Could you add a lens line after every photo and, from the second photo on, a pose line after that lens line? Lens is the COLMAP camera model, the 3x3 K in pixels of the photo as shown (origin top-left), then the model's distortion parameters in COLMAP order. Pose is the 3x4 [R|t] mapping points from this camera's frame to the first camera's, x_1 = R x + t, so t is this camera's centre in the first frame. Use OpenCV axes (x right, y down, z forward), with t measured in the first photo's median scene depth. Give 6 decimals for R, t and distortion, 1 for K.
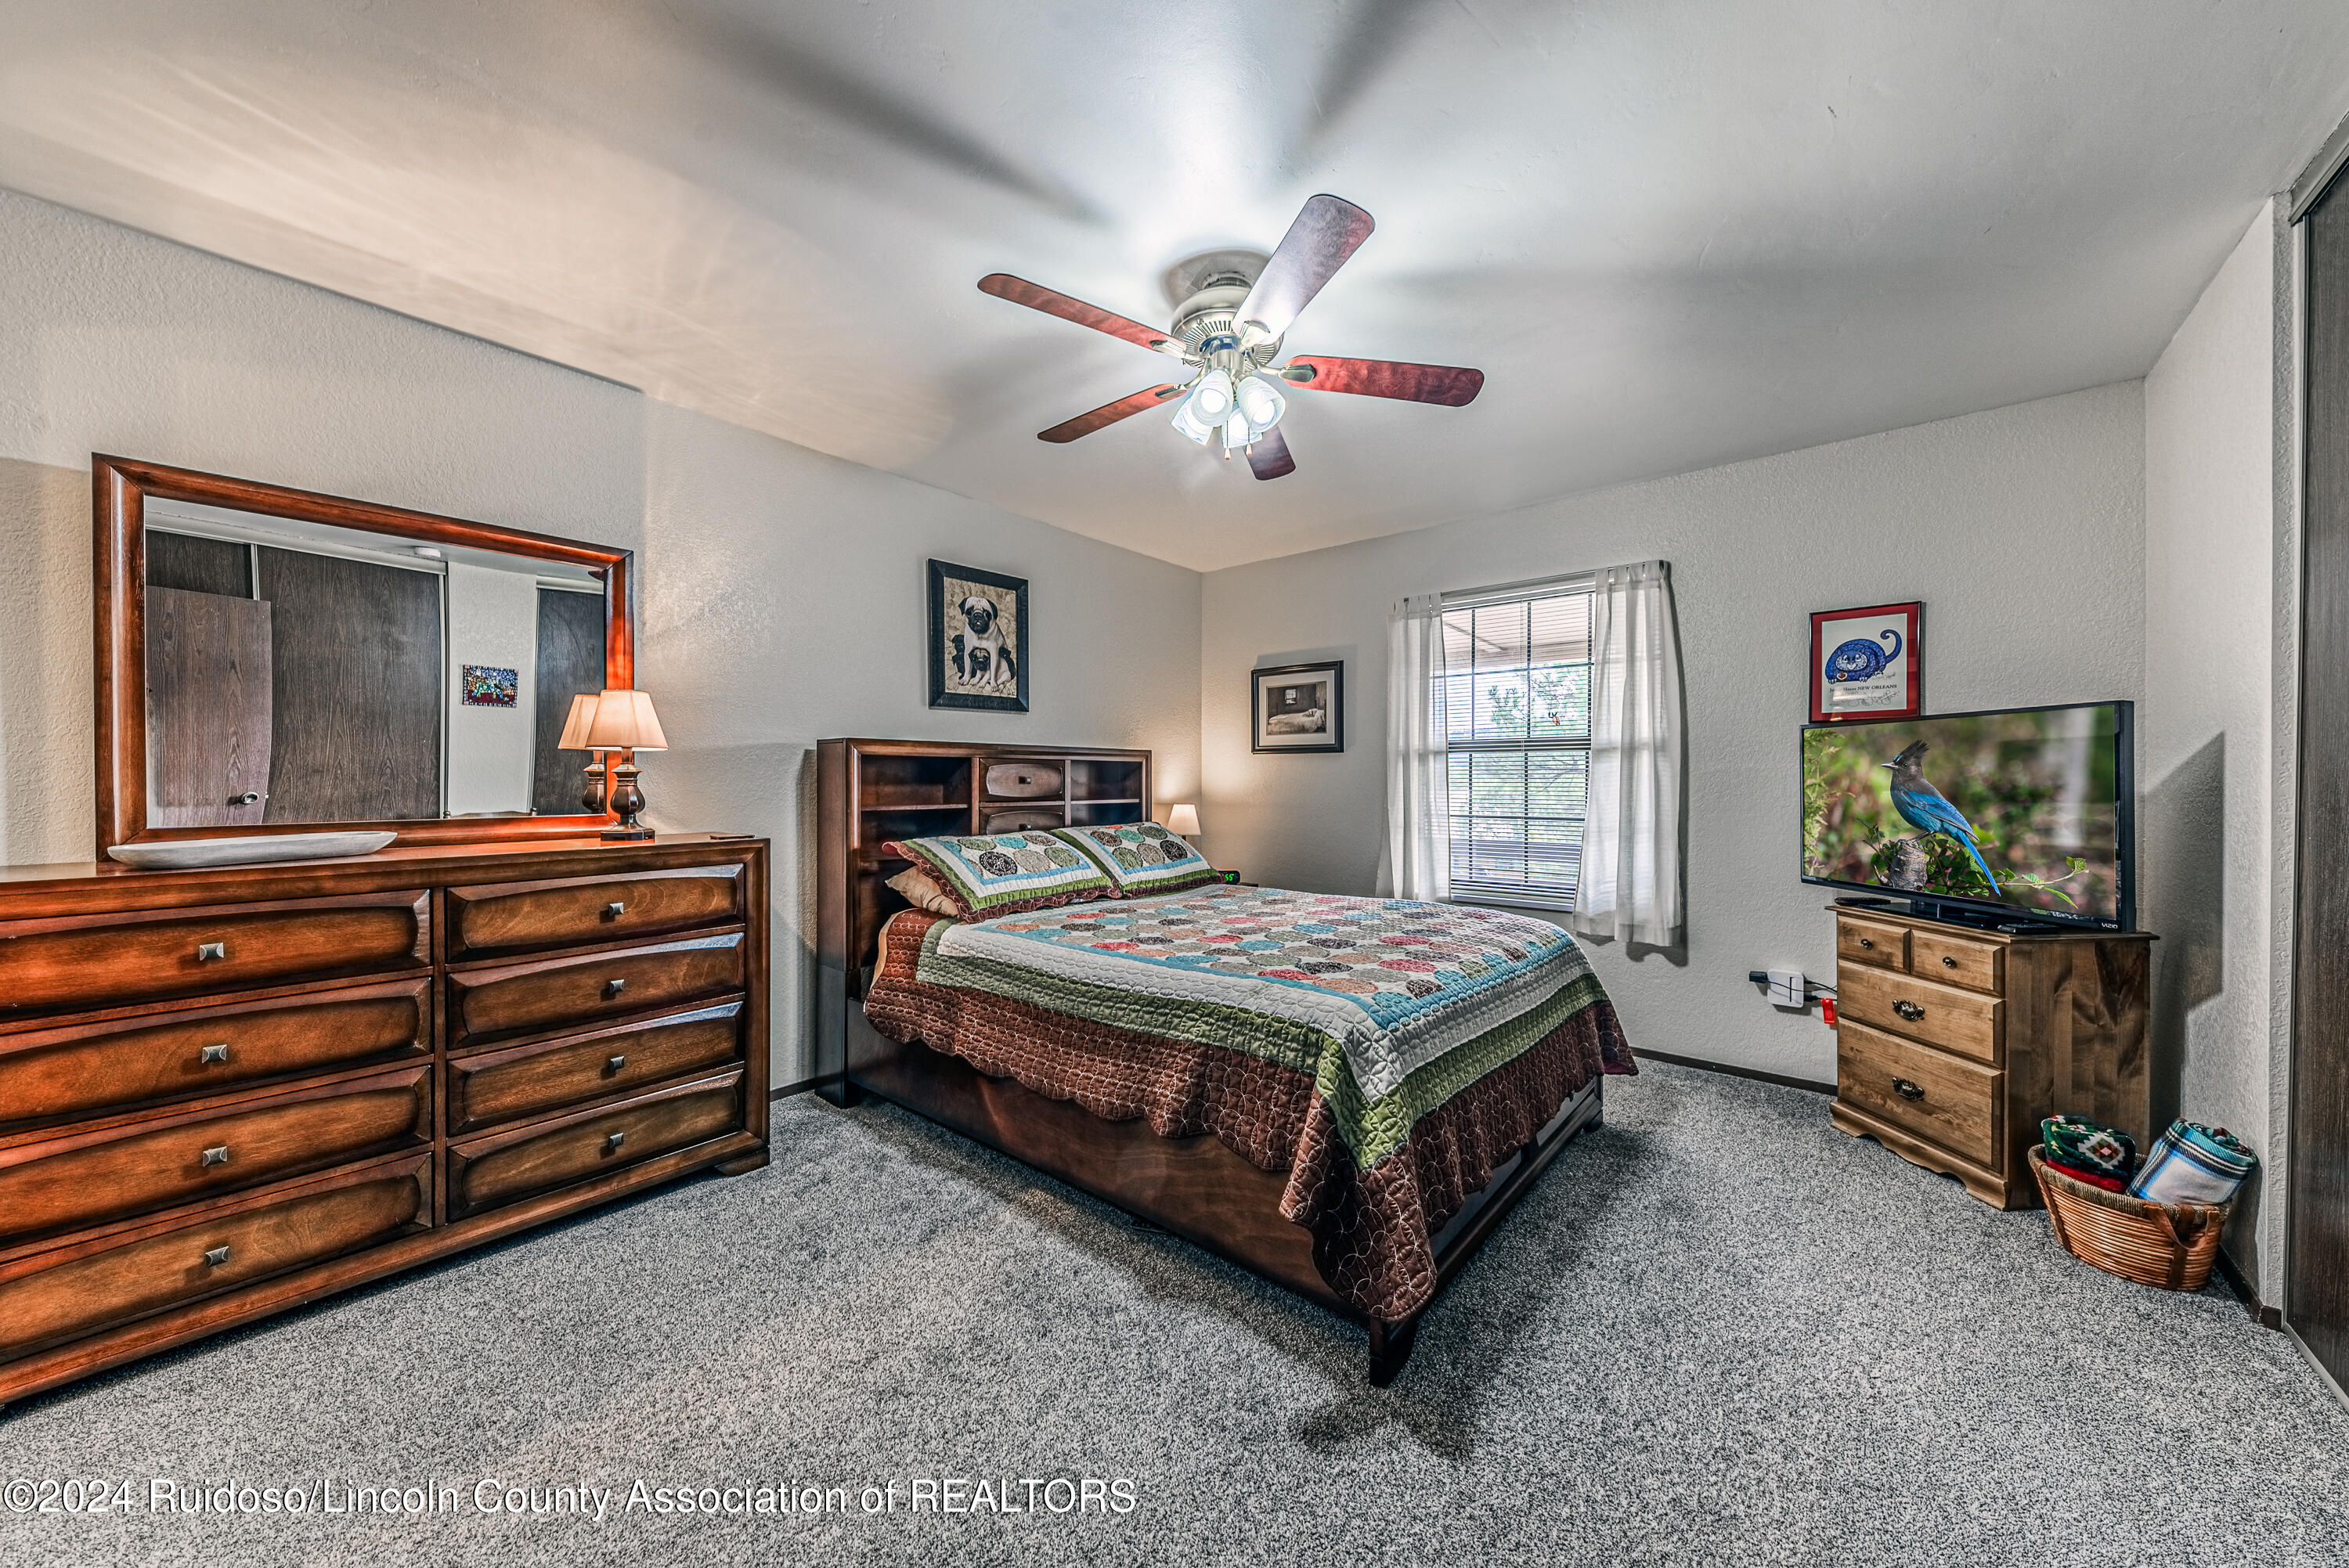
lens RADIAL K [[825.5, 0, 1208.4], [0, 825.5, 780.9], [0, 0, 1]] dist [0.009388, -0.003291]
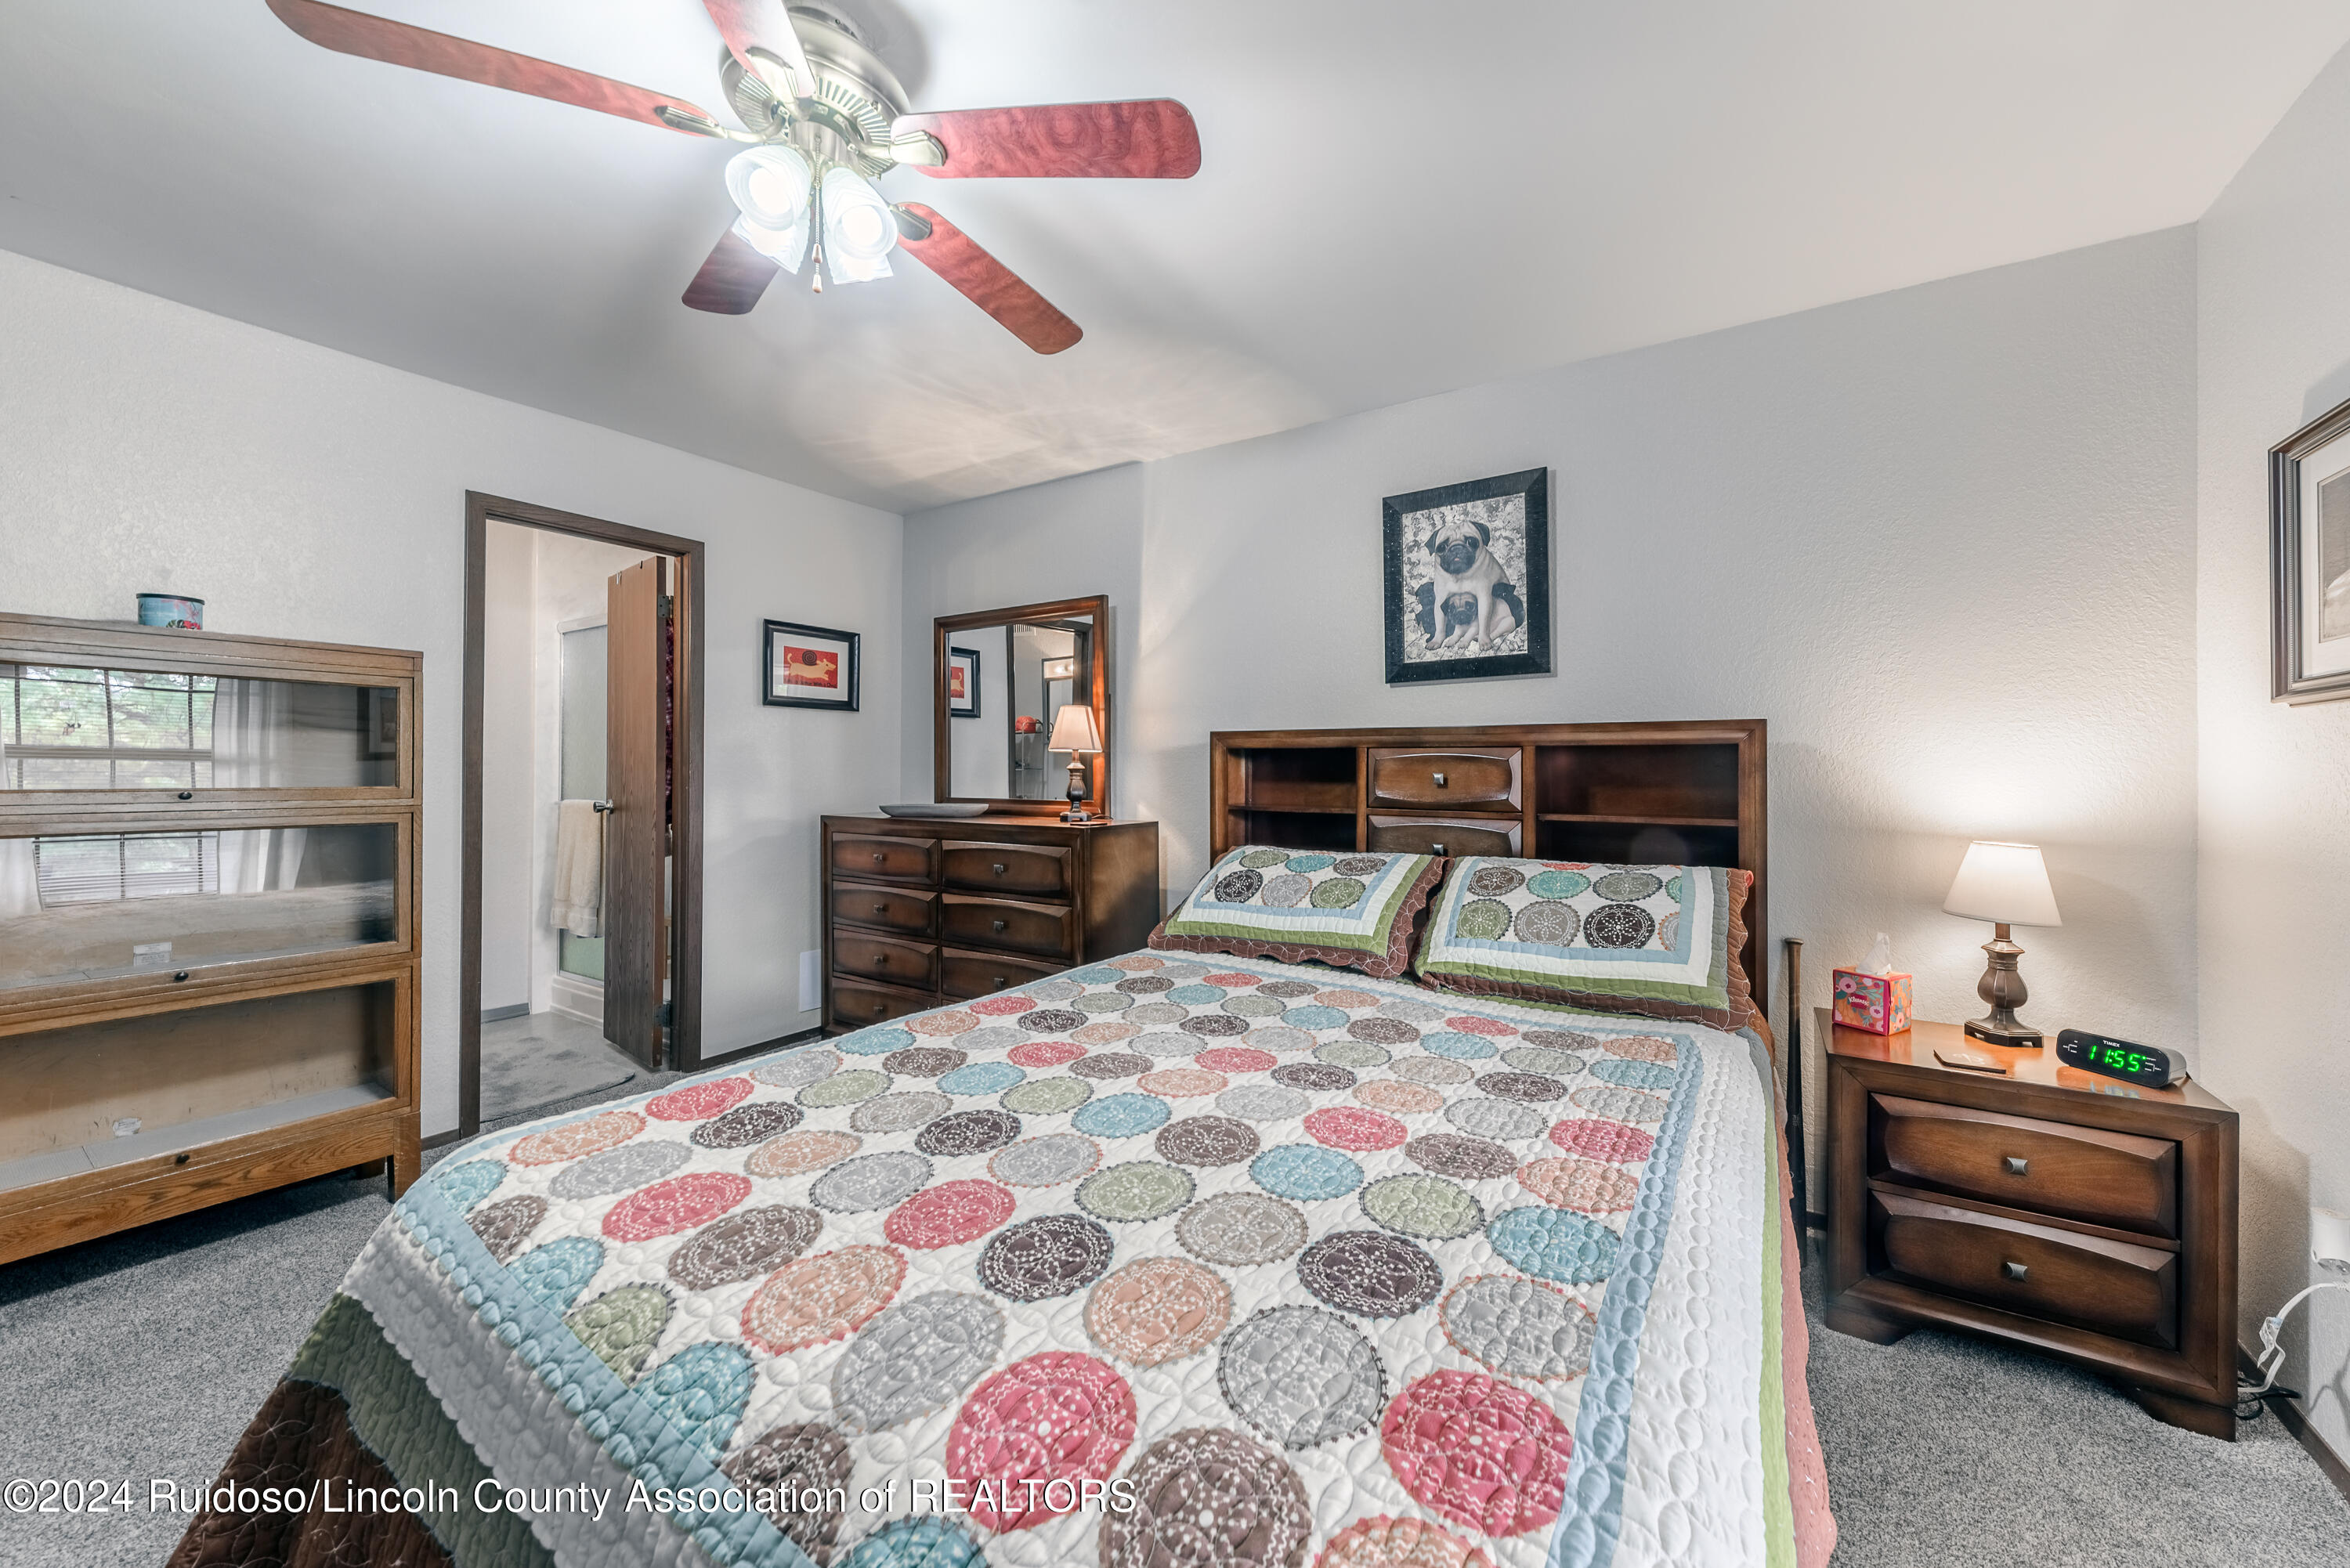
lens RADIAL K [[825.8, 0, 1232.3], [0, 825.8, 763.5], [0, 0, 1]] dist [0.009388, -0.003291]
pose [[0.137452, -0.010146, -0.990456, 0.406309], [-0.008375, 0.999900, -0.011405, -0.004044], [0.990473, 0.009863, 0.137353, 0.715656]]
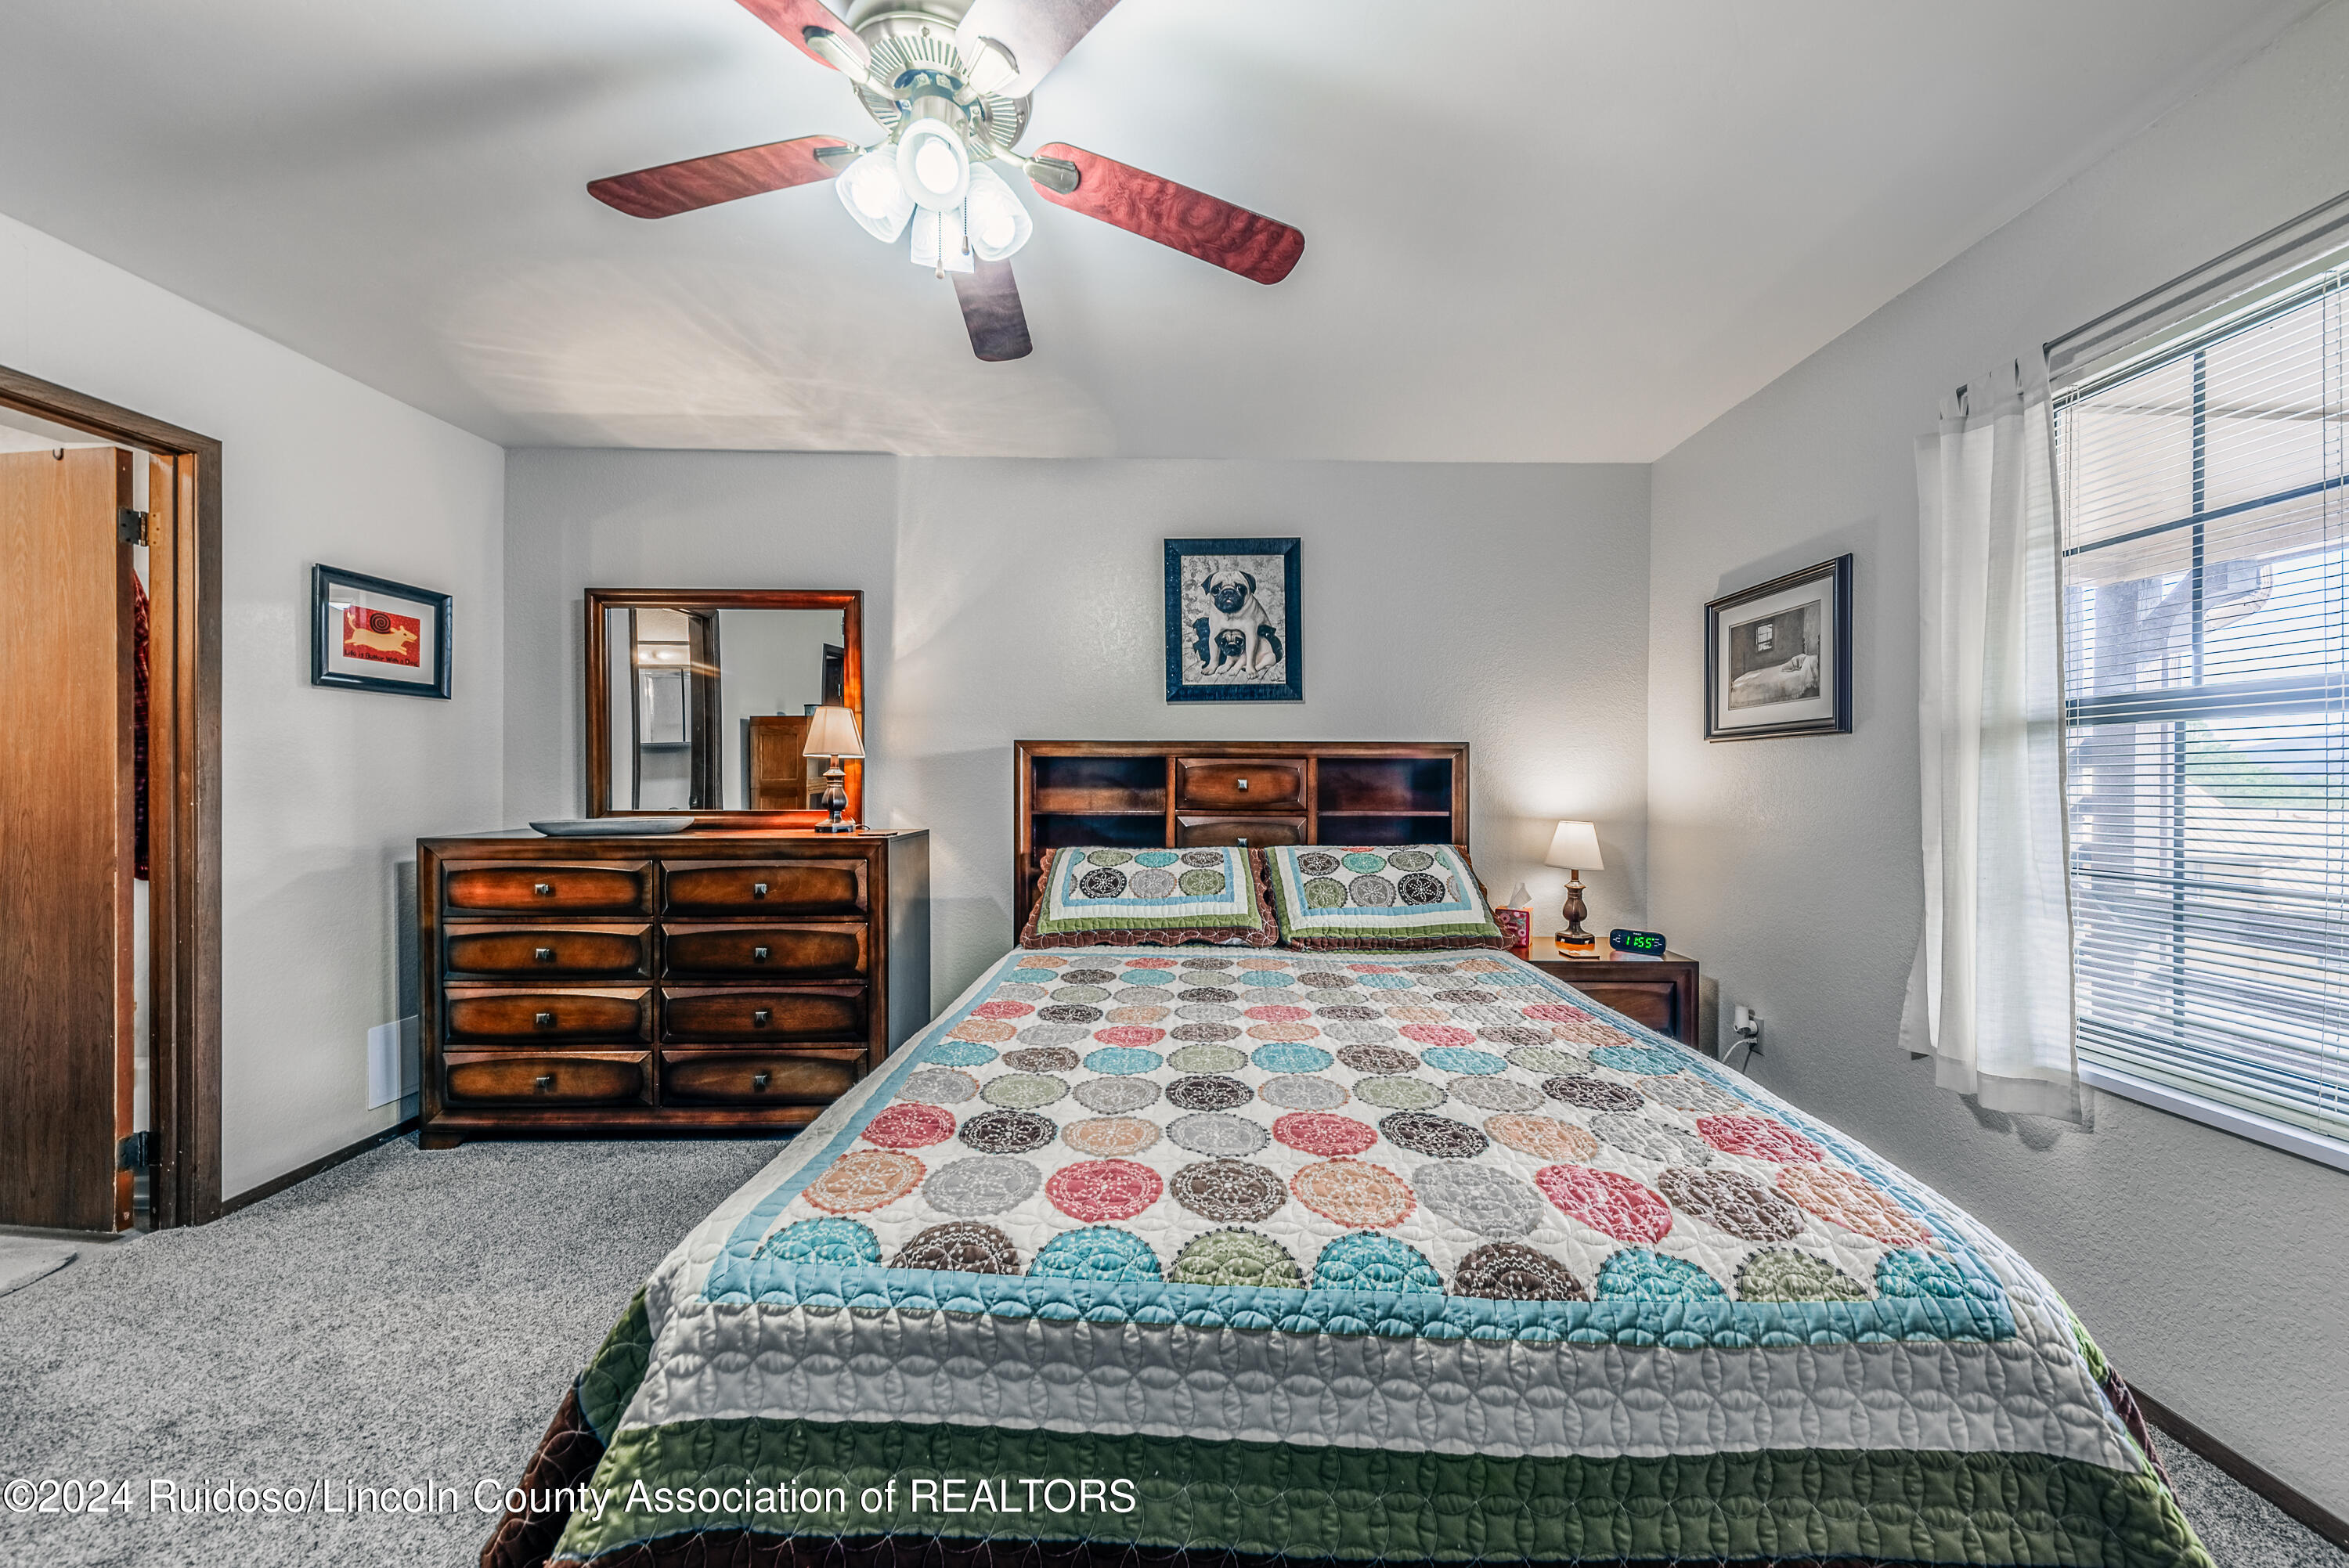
lens RADIAL K [[825.5, 0, 1157.4], [0, 825.5, 781.1], [0, 0, 1]] dist [0.009388, -0.003291]
pose [[0.630555, 0.002507, -0.776140, 0.344369], [-0.005174, 0.999986, -0.000973, -0.002539], [0.776127, 0.004629, 0.630559, 0.405045]]
